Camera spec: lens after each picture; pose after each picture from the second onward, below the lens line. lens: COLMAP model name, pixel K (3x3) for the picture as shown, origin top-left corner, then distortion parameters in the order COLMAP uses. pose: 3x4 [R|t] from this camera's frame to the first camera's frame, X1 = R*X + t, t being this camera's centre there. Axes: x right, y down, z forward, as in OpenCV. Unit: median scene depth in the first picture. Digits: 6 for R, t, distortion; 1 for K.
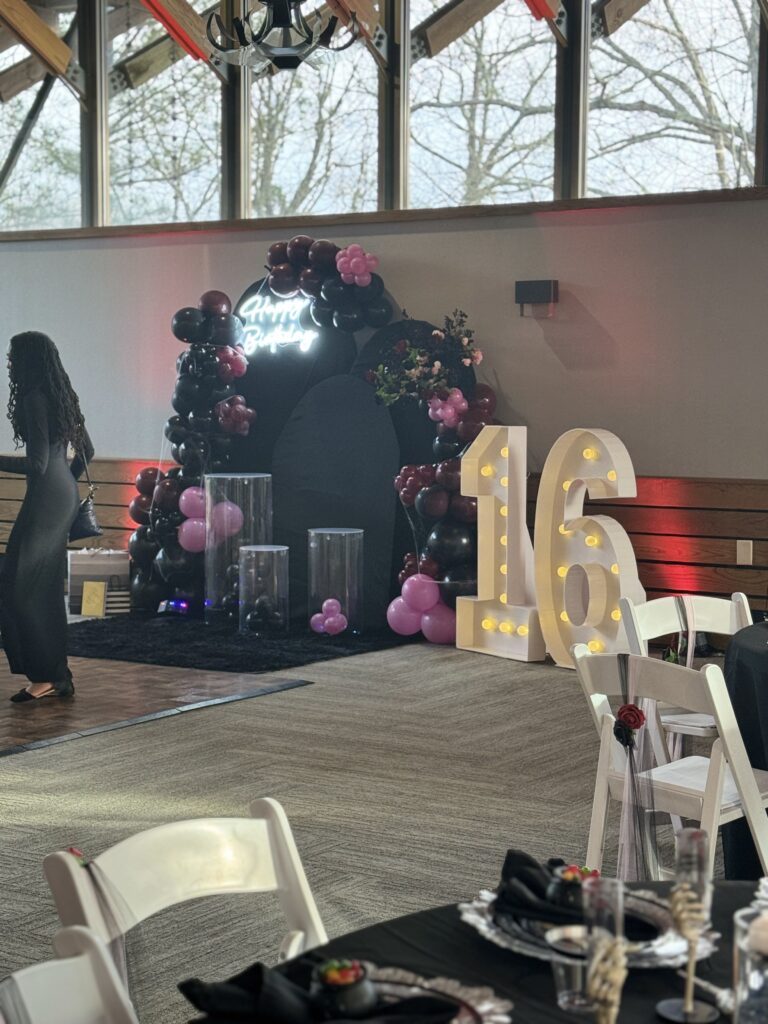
lens RADIAL K [[1831.8, 0, 384.0], [0, 1831.8, 512.0], [0, 0, 1]] dist [-0.099130, 1.635206]
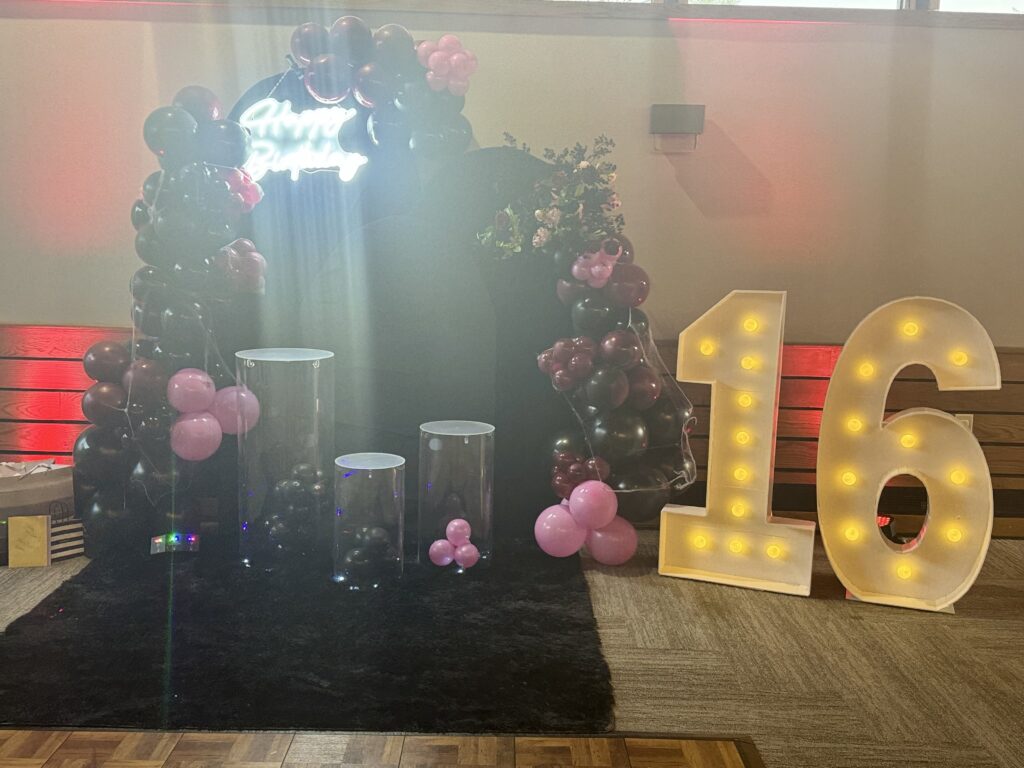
lens RADIAL K [[1039.9, 0, 512.3], [0, 1039.9, 405.9], [0, 0, 1]] dist [0.010595, 0.002294]
pose [[0.820827, -0.076697, 0.566005, -0.243741], [0.015259, 0.993535, 0.112500, -0.045492], [-0.570974, -0.083706, 0.816690, 0.635151]]
